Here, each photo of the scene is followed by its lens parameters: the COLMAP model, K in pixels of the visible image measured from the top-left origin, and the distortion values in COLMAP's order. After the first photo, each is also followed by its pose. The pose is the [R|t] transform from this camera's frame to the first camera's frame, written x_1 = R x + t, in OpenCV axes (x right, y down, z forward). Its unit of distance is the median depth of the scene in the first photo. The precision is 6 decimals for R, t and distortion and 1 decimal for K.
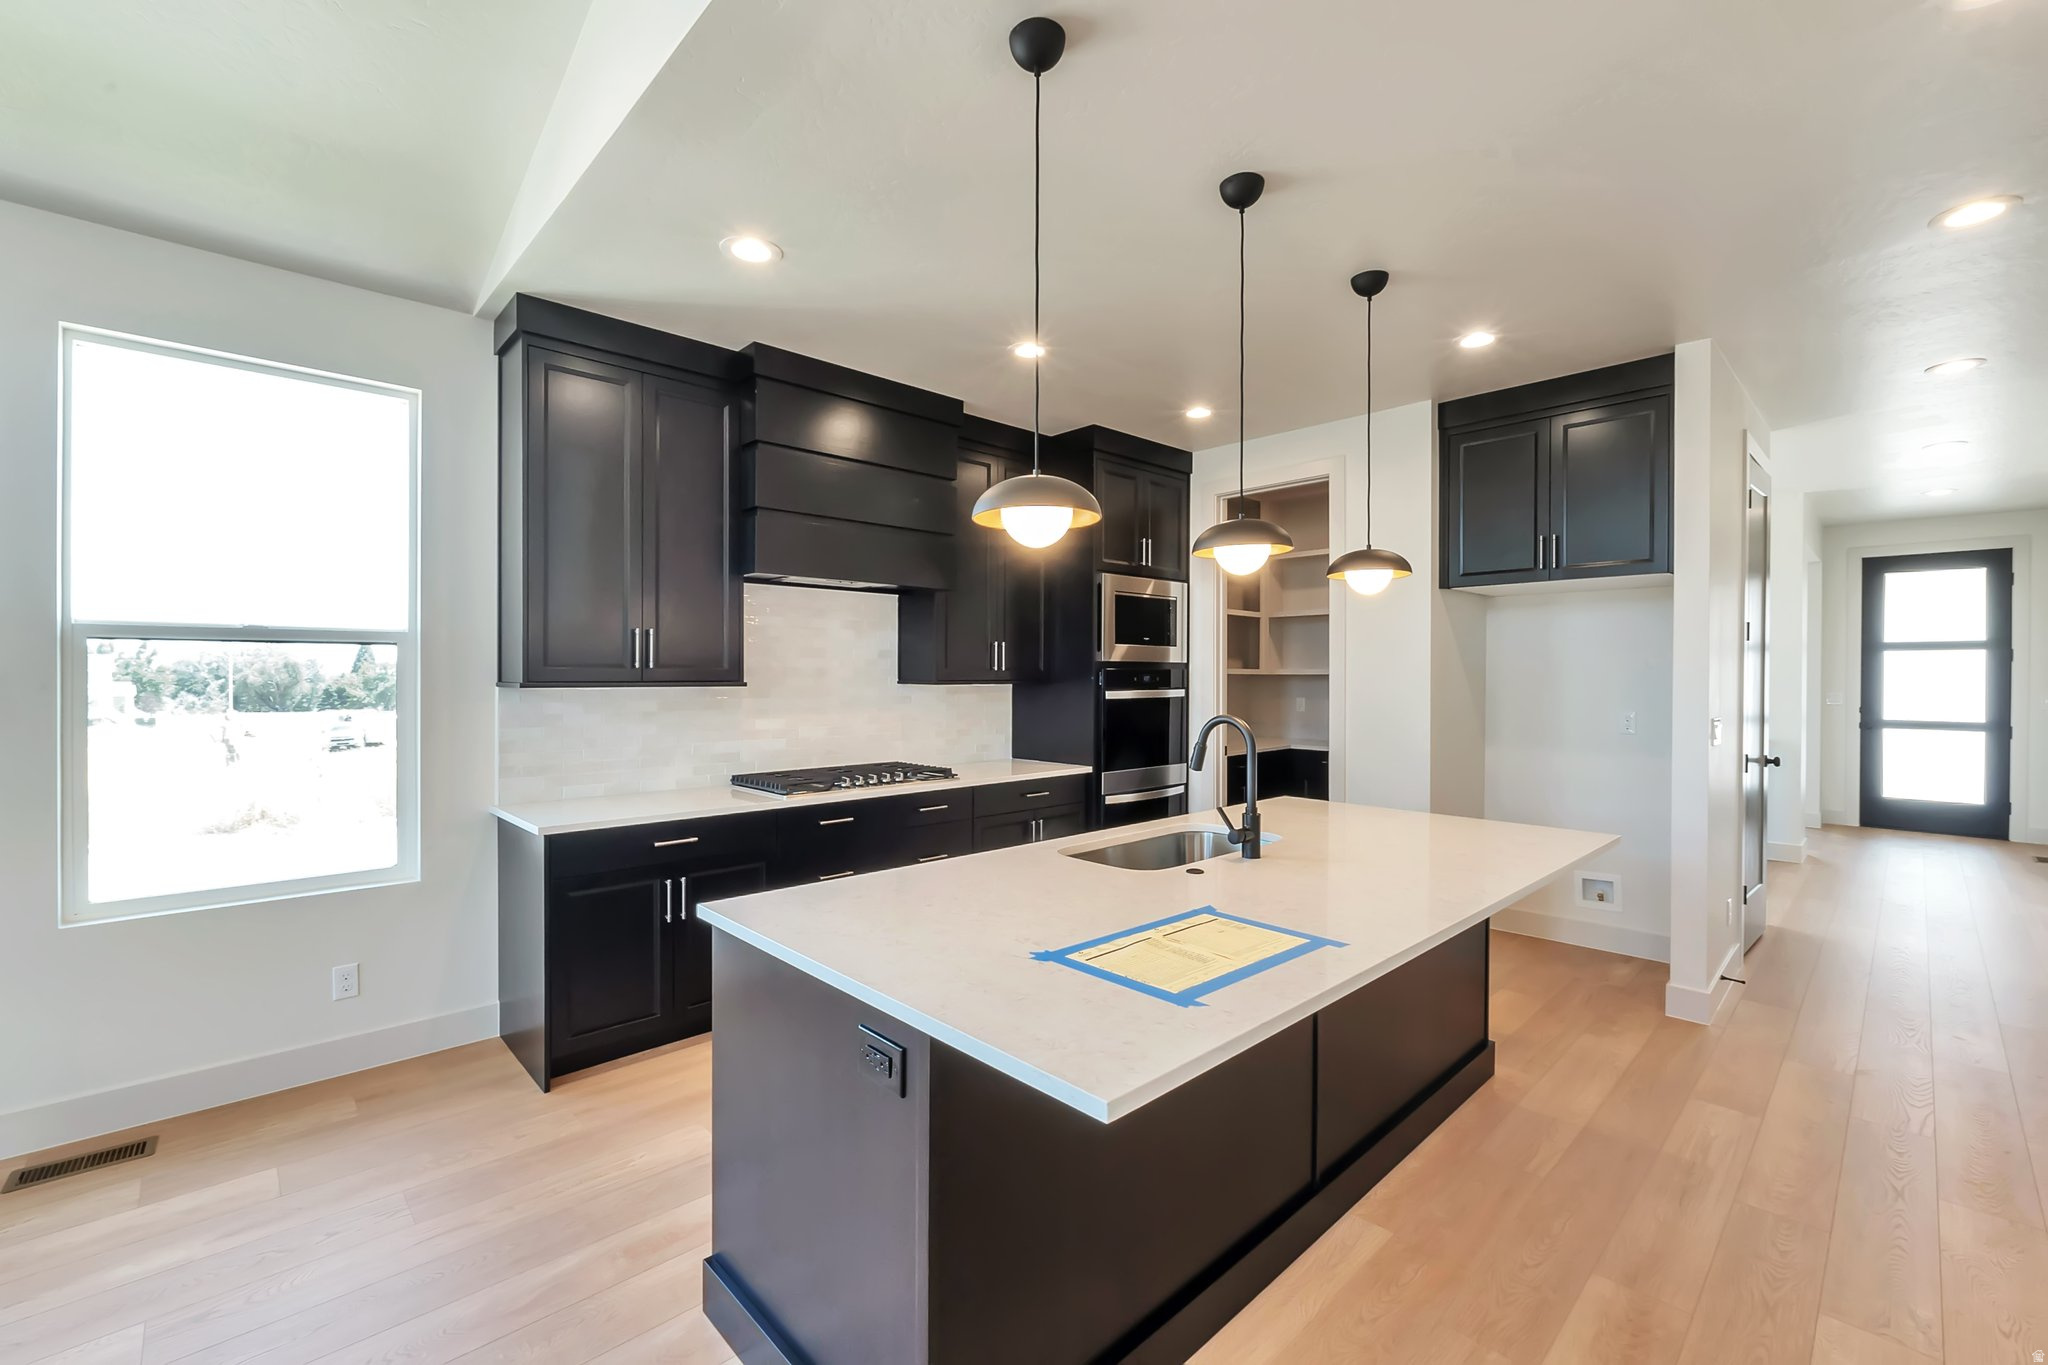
lens RADIAL K [[856.1, 0, 1027.2], [0, 856.1, 677.4], [0, 0, 1]] dist [-0.003689, -0.000371]
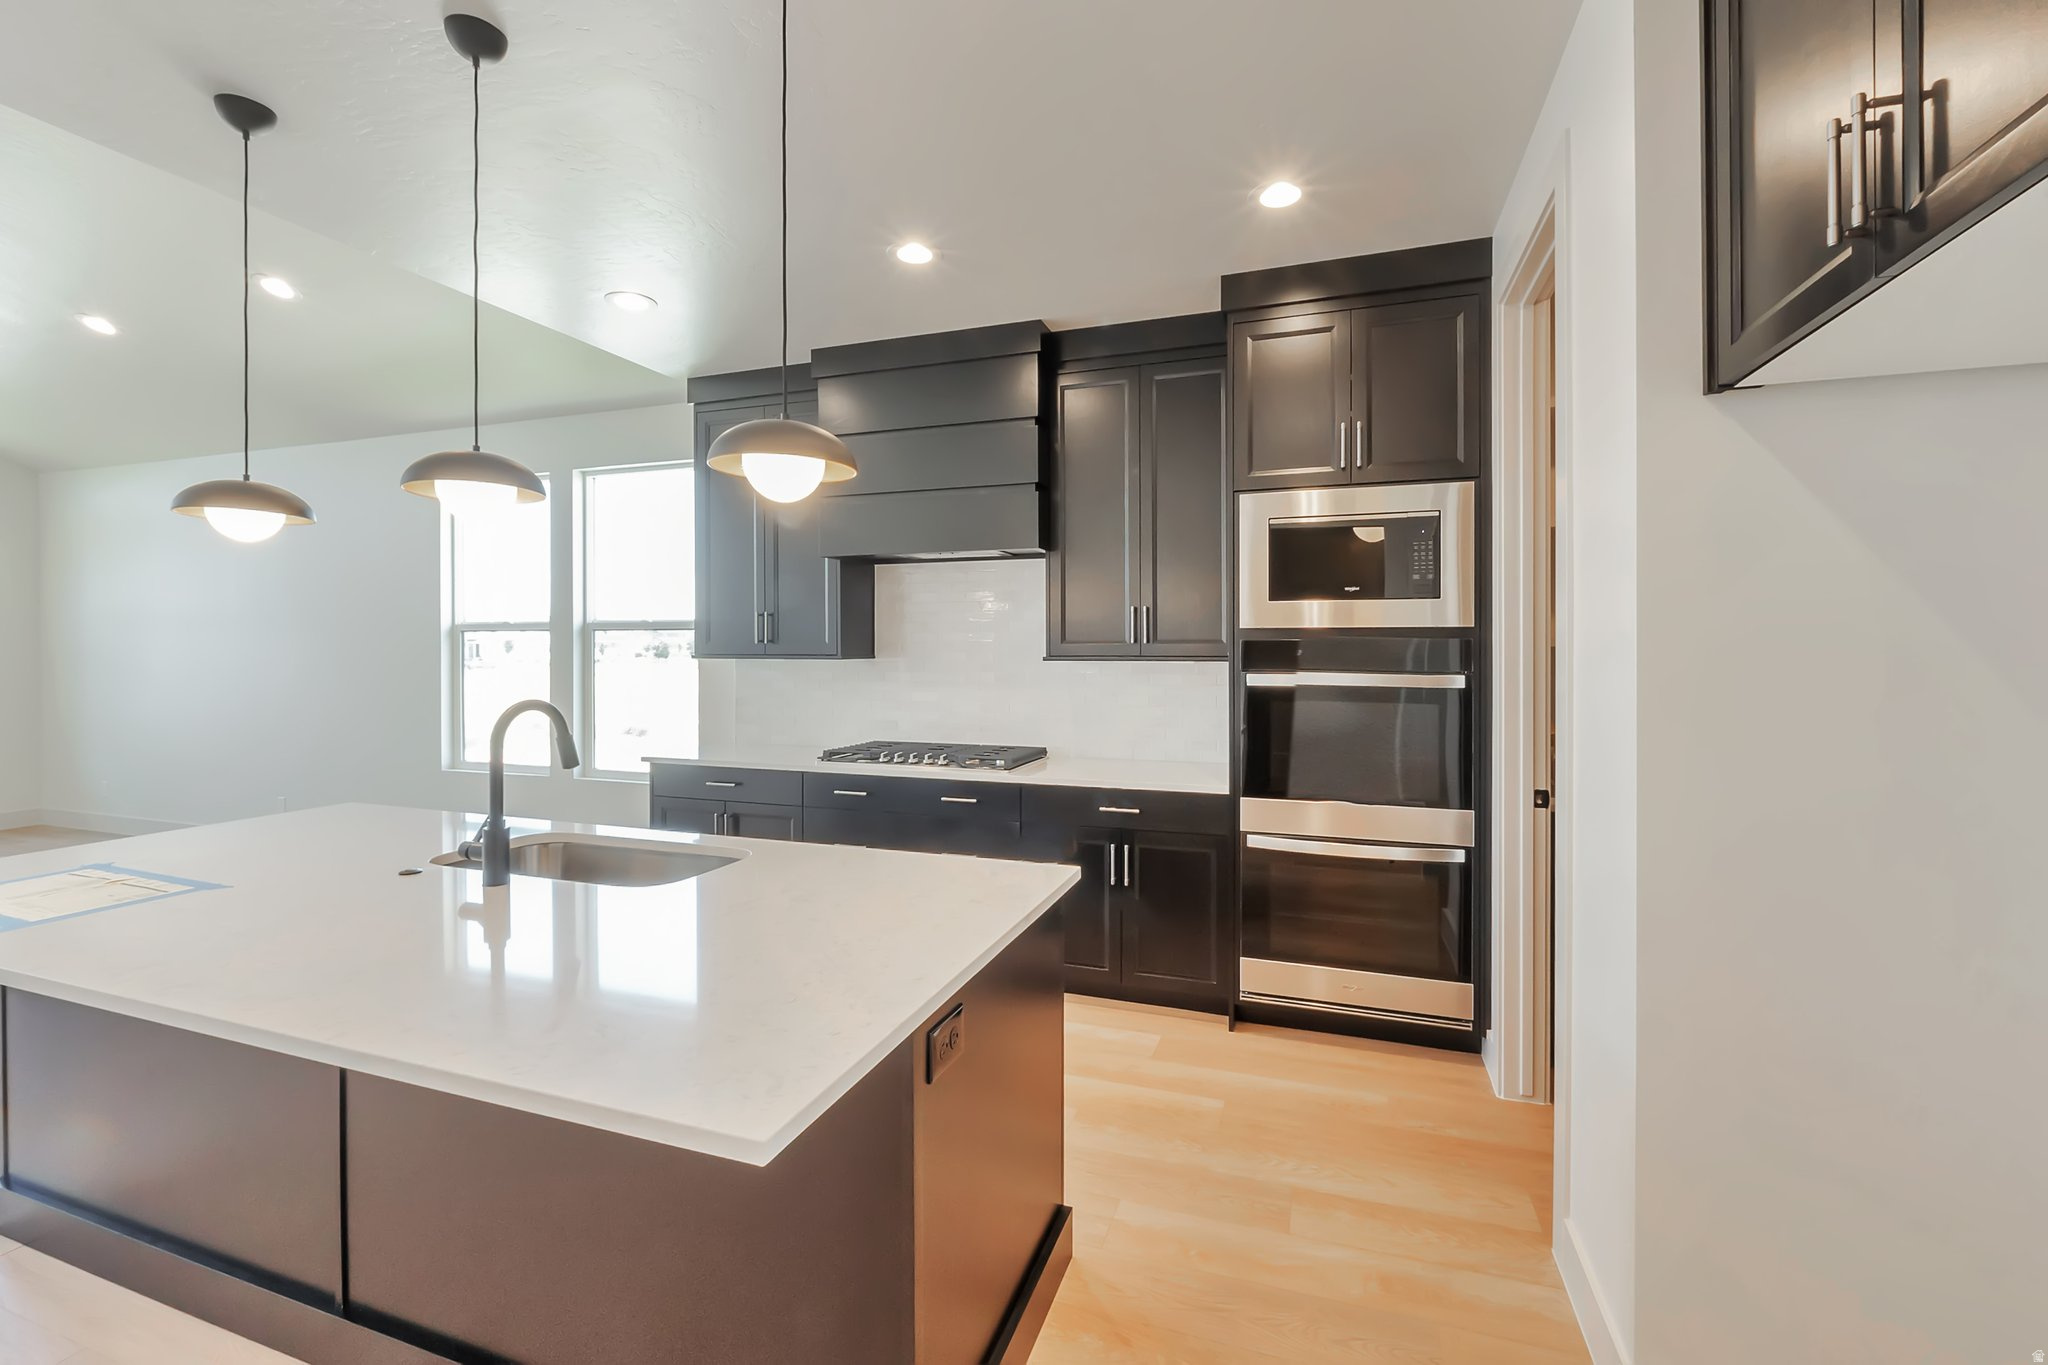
lens RADIAL K [[874.6, 0, 1029.2], [0, 874.6, 645.8], [0, 0, 1]] dist [-0.011505, -0.000353]
pose [[0.461973, -0.003899, -0.886885, 0.624290], [-0.003468, 0.999975, -0.006203, -0.000615], [0.886887, 0.005942, 0.461948, 0.559163]]
